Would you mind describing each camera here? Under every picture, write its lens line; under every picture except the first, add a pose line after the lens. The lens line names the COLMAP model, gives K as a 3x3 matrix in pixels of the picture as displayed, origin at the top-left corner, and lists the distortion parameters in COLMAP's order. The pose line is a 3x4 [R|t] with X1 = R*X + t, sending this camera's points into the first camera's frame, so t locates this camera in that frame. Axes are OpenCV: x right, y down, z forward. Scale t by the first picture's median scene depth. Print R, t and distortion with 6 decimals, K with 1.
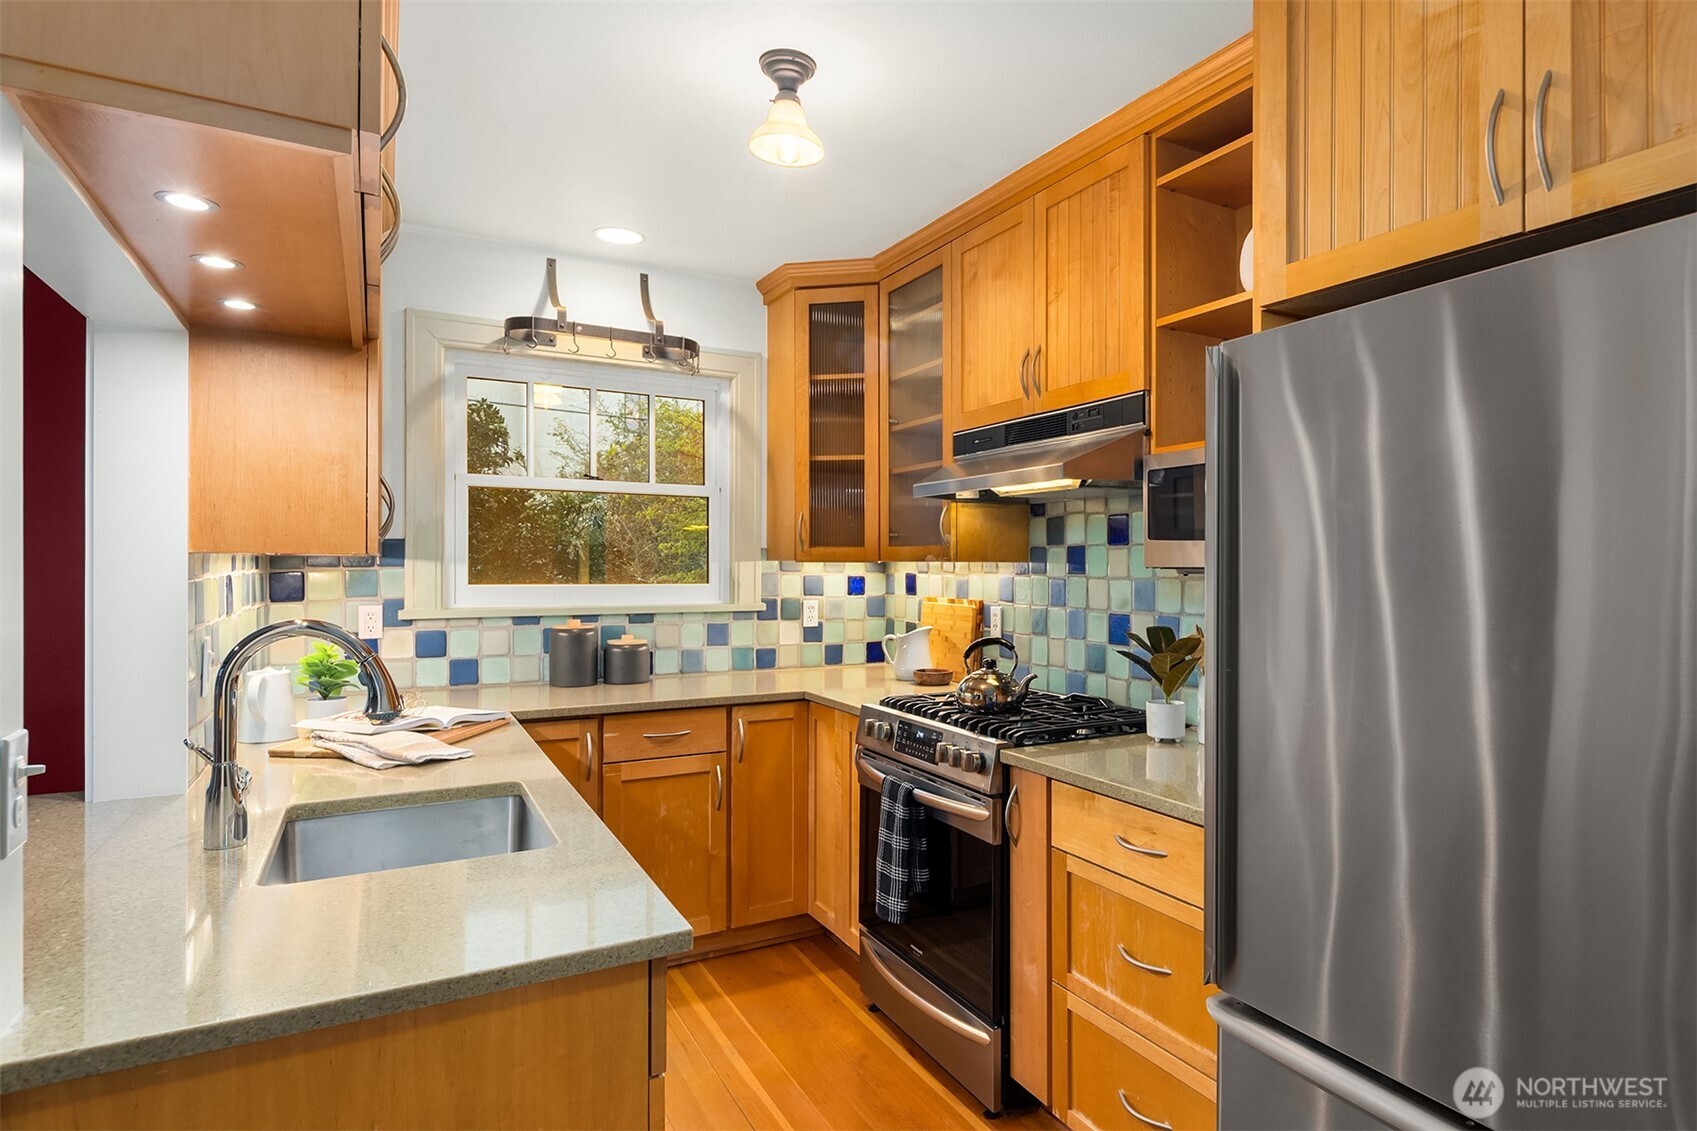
lens RADIAL K [[874.7, 0, 847.9], [0, 874.7, 561.8], [0, 0, 1]] dist [-0.004846, -0.000184]
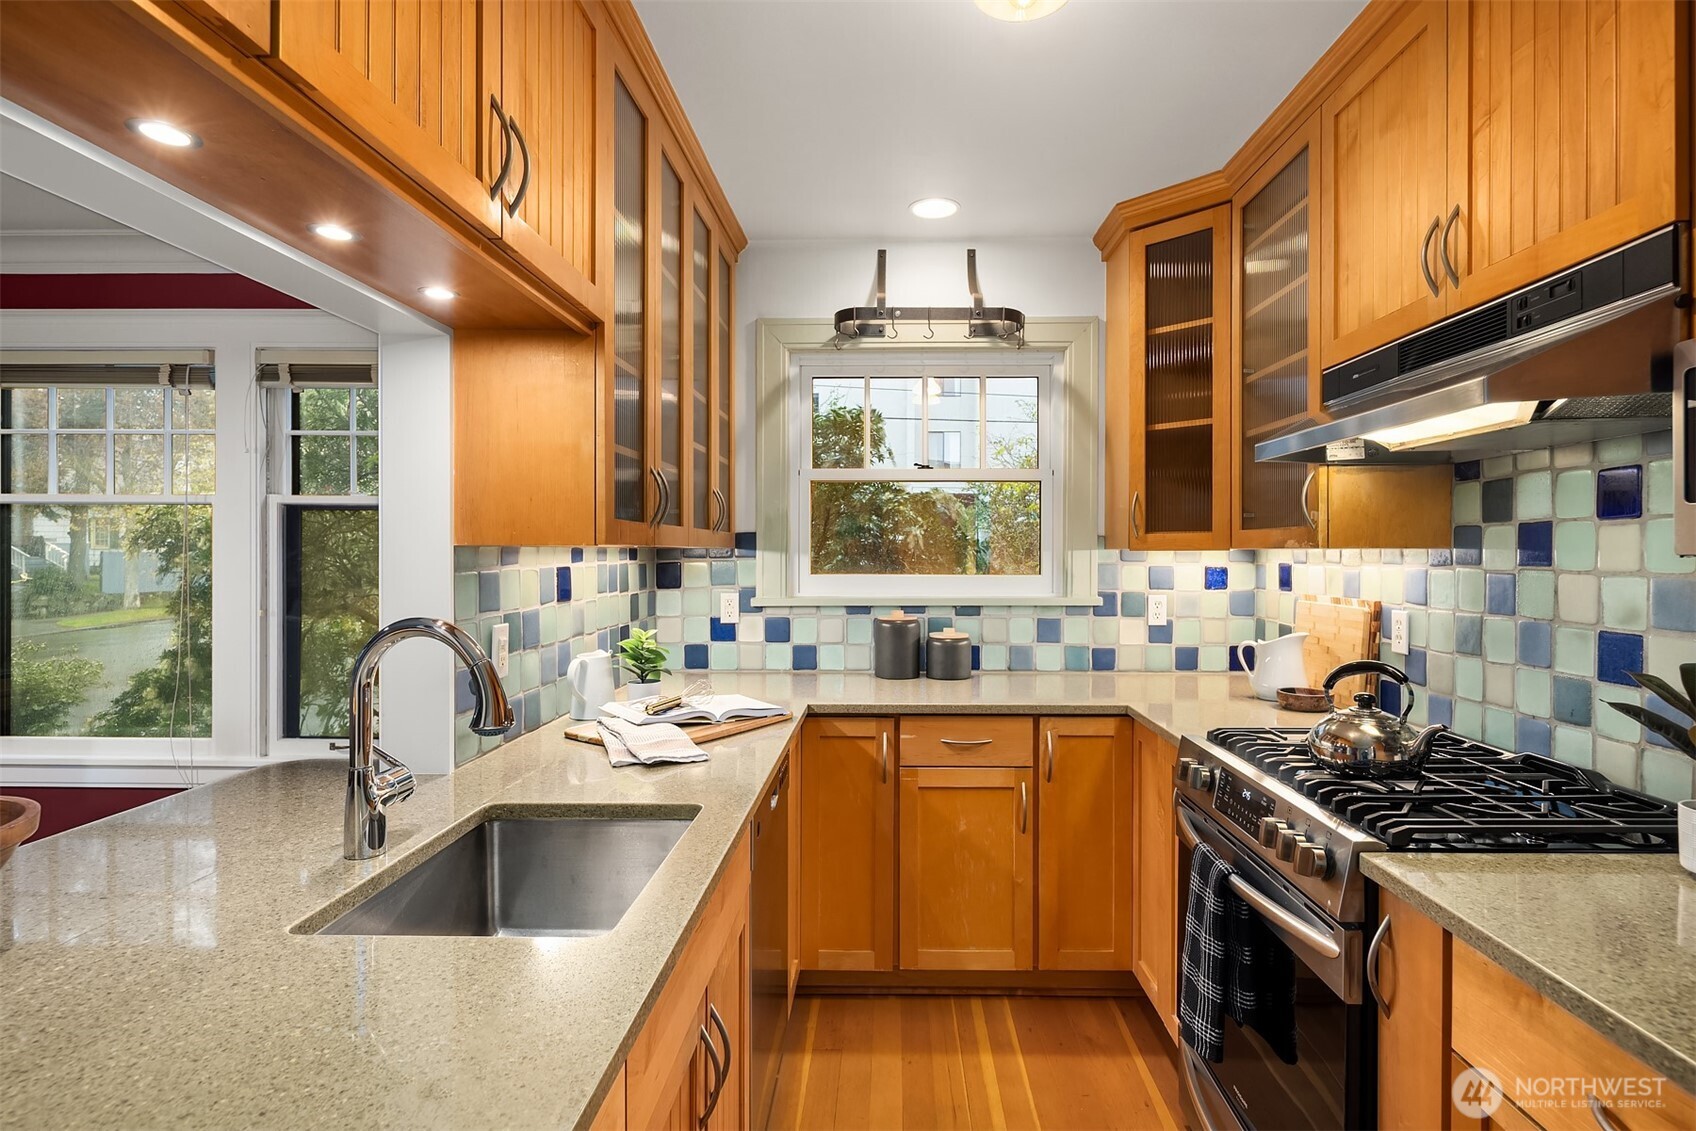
lens RADIAL K [[816.0, 0, 845.3], [0, 816.0, 563.3], [0, 0, 1]] dist [-0.002719, -0.002706]
pose [[0.891257, -0.000328, -0.453498, 0.064208], [0.006667, 0.999901, 0.012379, 0.001138], [0.453449, -0.014056, 0.891171, 0.189246]]
